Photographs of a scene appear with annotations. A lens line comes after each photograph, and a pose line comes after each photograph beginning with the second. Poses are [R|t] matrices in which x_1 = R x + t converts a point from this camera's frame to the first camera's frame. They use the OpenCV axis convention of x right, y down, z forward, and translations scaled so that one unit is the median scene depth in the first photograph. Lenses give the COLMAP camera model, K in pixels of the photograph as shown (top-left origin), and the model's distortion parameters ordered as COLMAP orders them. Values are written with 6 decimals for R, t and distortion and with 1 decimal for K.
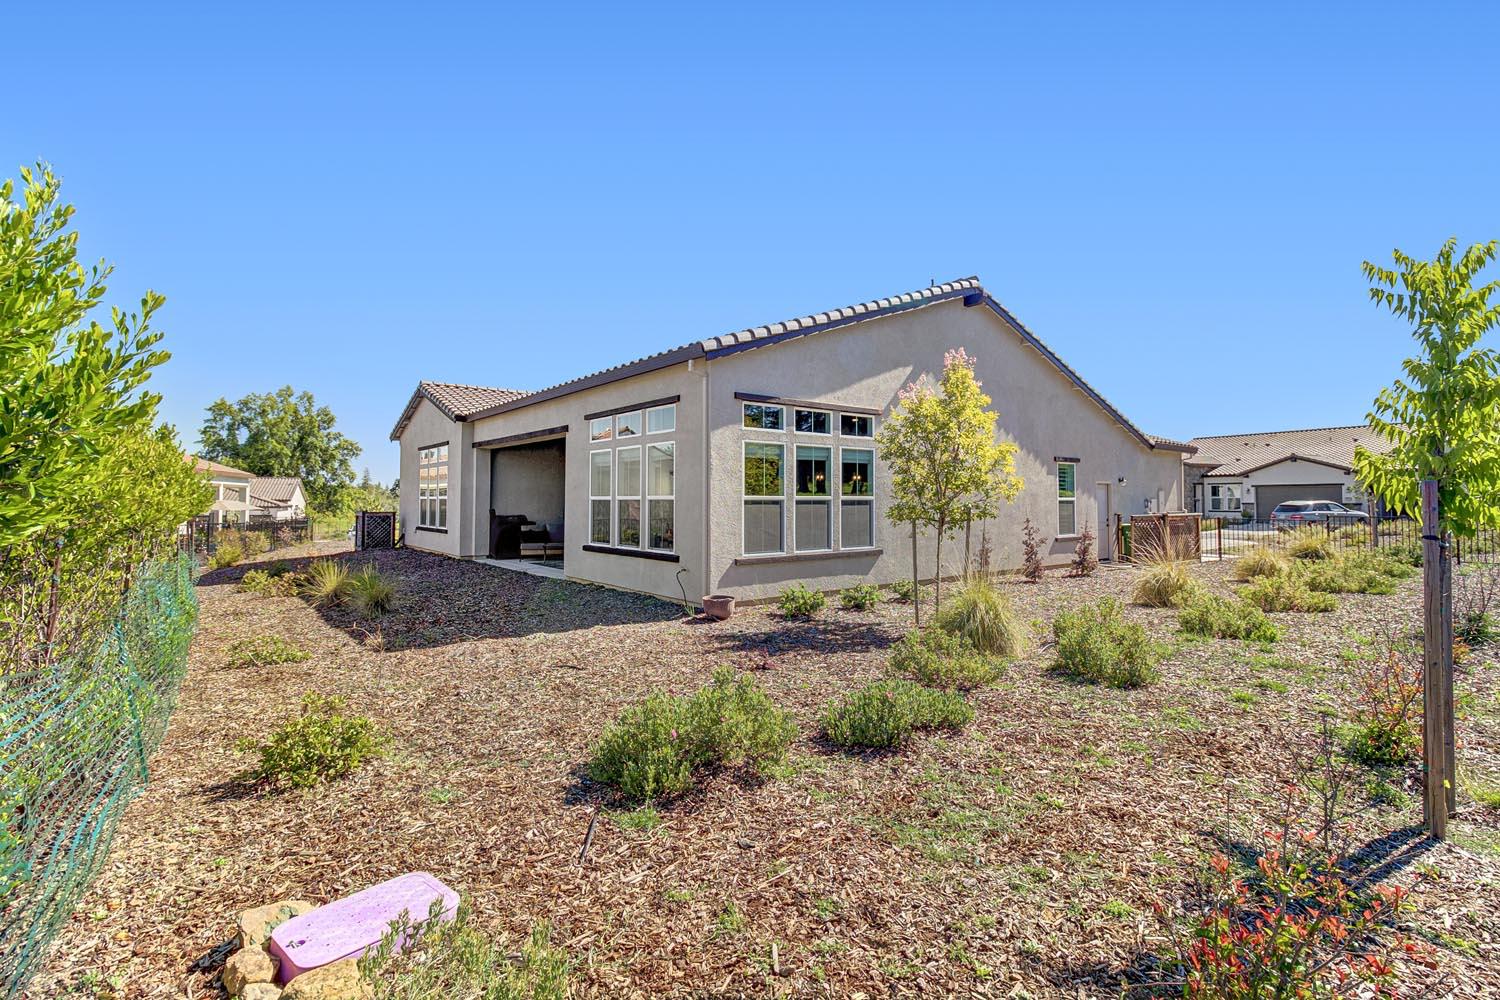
lens RADIAL K [[721.9, 0, 746.2], [0, 721.9, 502.7], [0, 0, 1]] dist [-0.012975, 0.001044]
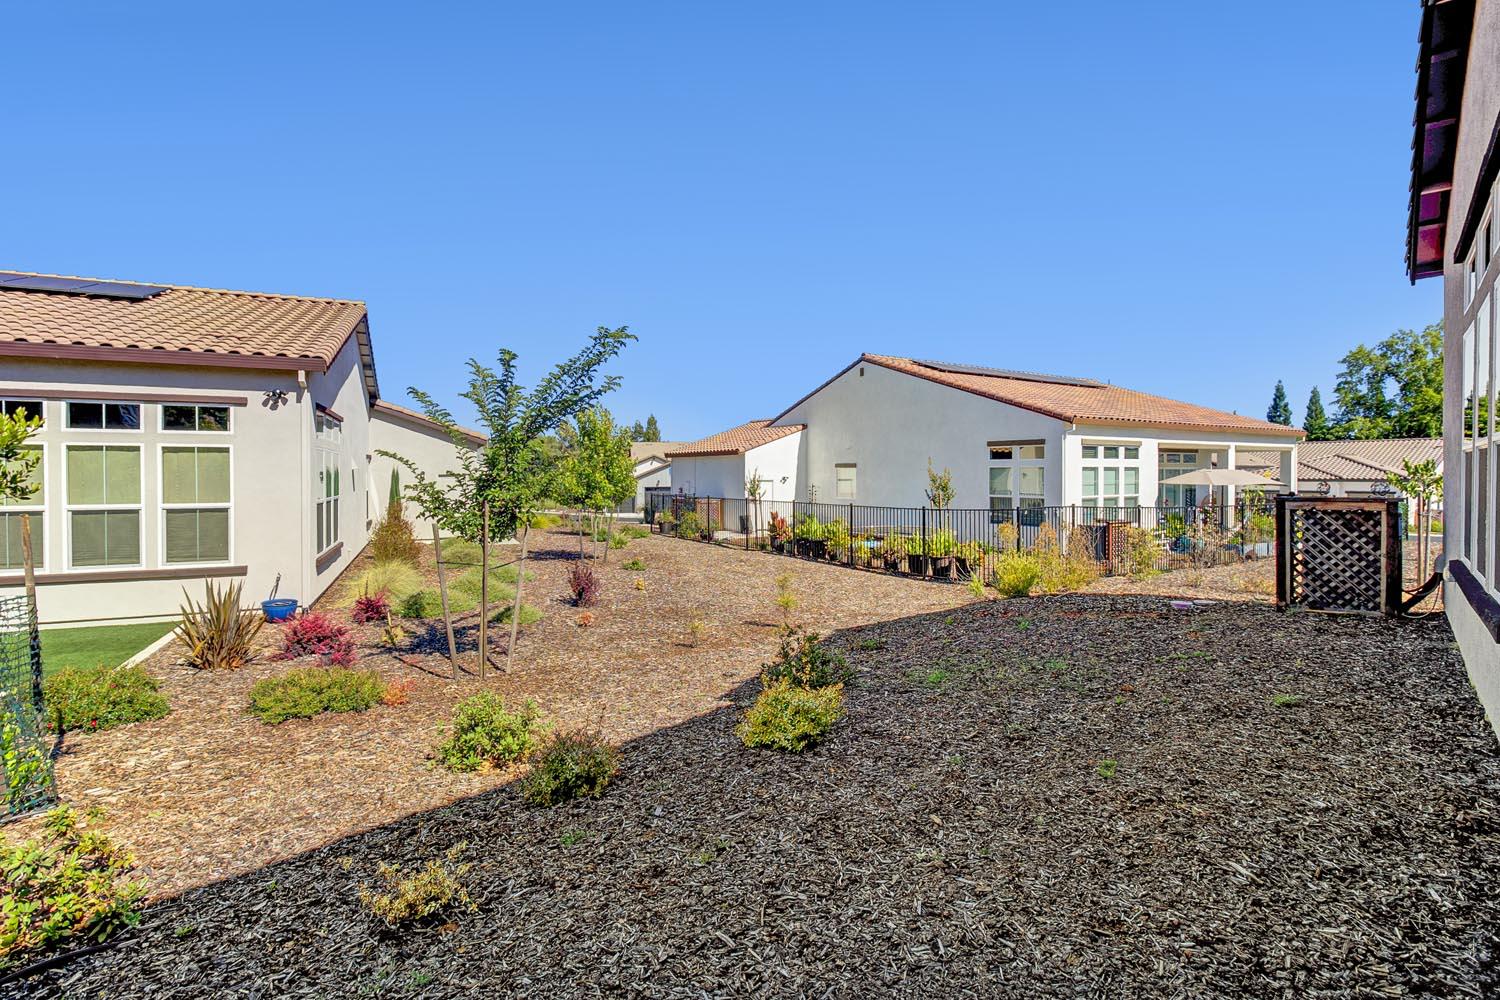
lens RADIAL K [[721.9, 0, 753.0], [0, 721.9, 493.5], [0, 0, 1]] dist [-0.012975, 0.001044]
pose [[0.187666, 0.018076, -0.982066, -0.065054], [0.007363, 0.999777, 0.019809, 0.000959], [0.982205, -0.010948, 0.187491, 0.176972]]
